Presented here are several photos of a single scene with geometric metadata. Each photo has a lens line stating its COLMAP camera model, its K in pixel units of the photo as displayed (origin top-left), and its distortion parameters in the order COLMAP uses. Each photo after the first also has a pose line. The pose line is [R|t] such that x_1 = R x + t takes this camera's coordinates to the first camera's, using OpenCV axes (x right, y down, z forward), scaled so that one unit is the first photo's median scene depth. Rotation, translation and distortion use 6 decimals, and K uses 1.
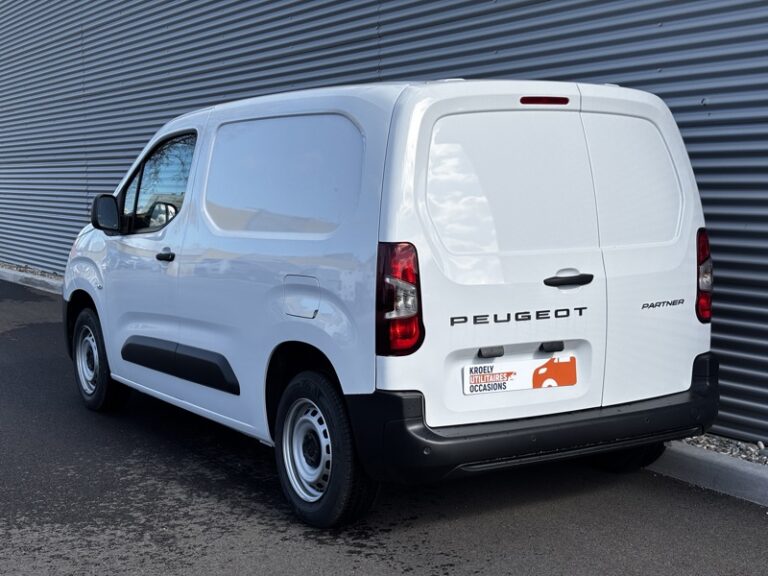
lens RADIAL K [[1153.9, 0, 384.0], [0, 1153.9, 288.0], [0, 0, 1]] dist [0.098138, -0.099171]
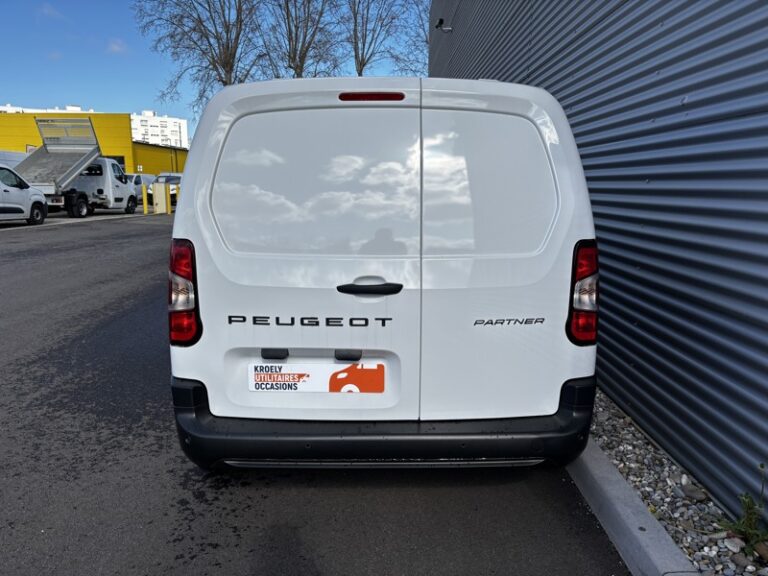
lens RADIAL K [[579.6, 0, 384.0], [0, 579.6, 288.0], [0, 0, 1]] dist [0.005901, -0.000556]
pose [[0.855697, 0.102413, -0.507242, 0.410890], [-0.060336, 0.993280, 0.098761, -0.054713], [0.513948, -0.053904, 0.856126, 0.601355]]
